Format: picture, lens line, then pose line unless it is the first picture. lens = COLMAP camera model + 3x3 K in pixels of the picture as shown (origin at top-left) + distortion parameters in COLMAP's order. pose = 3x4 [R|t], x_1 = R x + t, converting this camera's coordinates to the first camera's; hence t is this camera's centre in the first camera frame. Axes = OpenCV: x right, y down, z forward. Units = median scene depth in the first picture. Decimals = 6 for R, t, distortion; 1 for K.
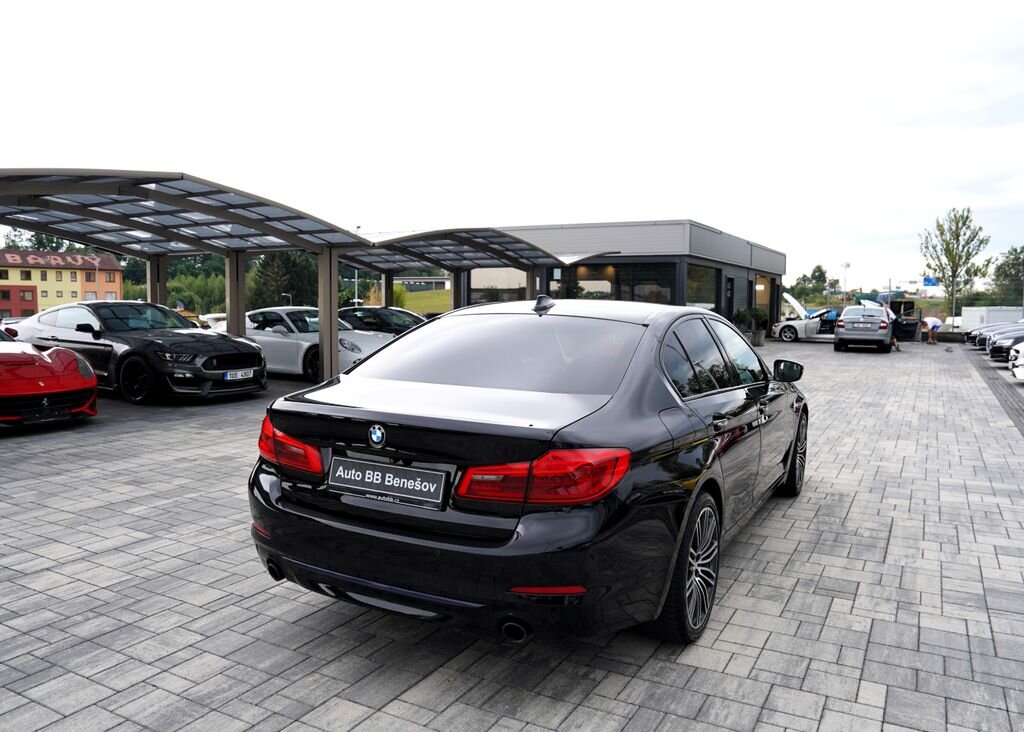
lens RADIAL K [[784.9, 0, 515.0], [0, 784.9, 356.8], [0, 0, 1]] dist [-0.115458, 0.090181]
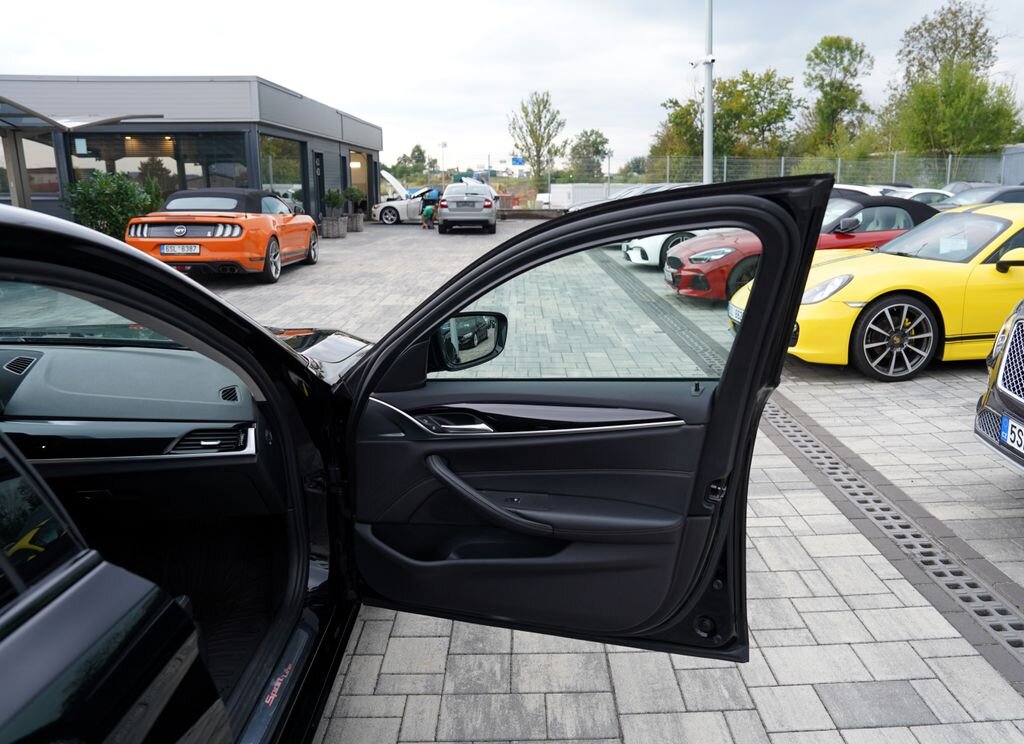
lens RADIAL K [[765.5, 0, 558.2], [0, 765.5, 367.6], [0, 0, 1]] dist [-0.104284, 0.076551]
pose [[0.852665, -0.125179, 0.507240, 0.074528], [0.037626, 0.983065, 0.179355, -0.011335], [-0.521101, -0.133845, 0.842935, 0.189831]]
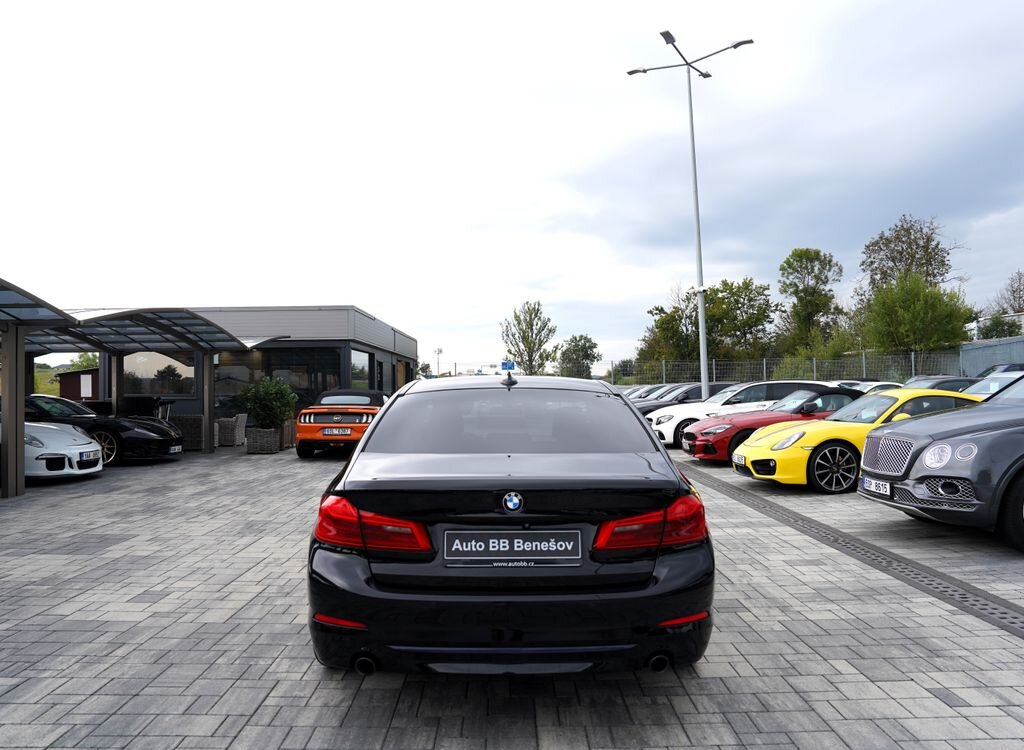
lens RADIAL K [[776.2, 0, 514.0], [0, 776.2, 372.7], [0, 0, 1]] dist [-0.107910, 0.080717]
pose [[0.871900, -0.006156, 0.489645, -0.108292], [0.049881, 0.995836, -0.076303, 0.001374], [-0.487137, 0.090952, 0.868577, 0.015766]]
